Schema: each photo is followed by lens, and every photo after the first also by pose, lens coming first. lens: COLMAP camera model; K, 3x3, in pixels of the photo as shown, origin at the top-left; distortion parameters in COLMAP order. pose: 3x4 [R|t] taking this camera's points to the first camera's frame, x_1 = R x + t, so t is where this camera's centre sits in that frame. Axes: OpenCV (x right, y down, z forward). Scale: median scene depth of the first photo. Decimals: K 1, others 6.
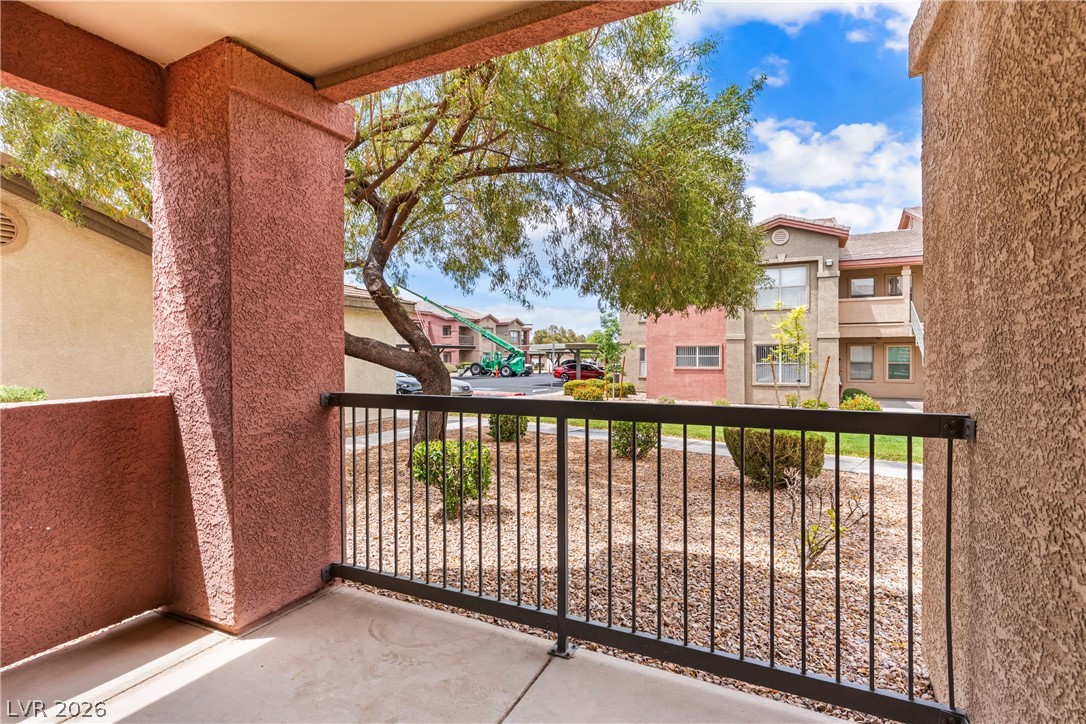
lens RADIAL K [[516.9, 0, 542.9], [0, 516.9, 362.0], [0, 0, 1]] dist [0.004932, 0.001400]
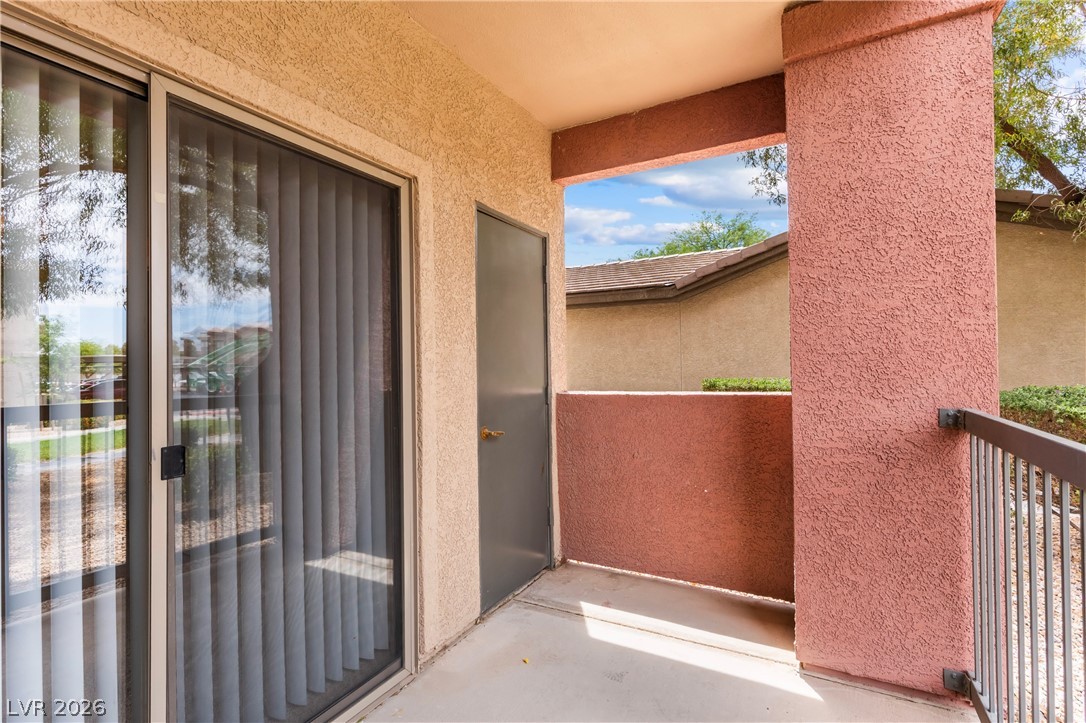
lens RADIAL K [[516.9, 0, 542.7], [0, 516.9, 359.6], [0, 0, 1]] dist [0.004932, 0.001400]
pose [[-0.024264, -0.002602, -0.999702, 0.288243], [0.000067, 0.999997, -0.002604, -0.001608], [0.999706, -0.000130, -0.024264, 0.531700]]
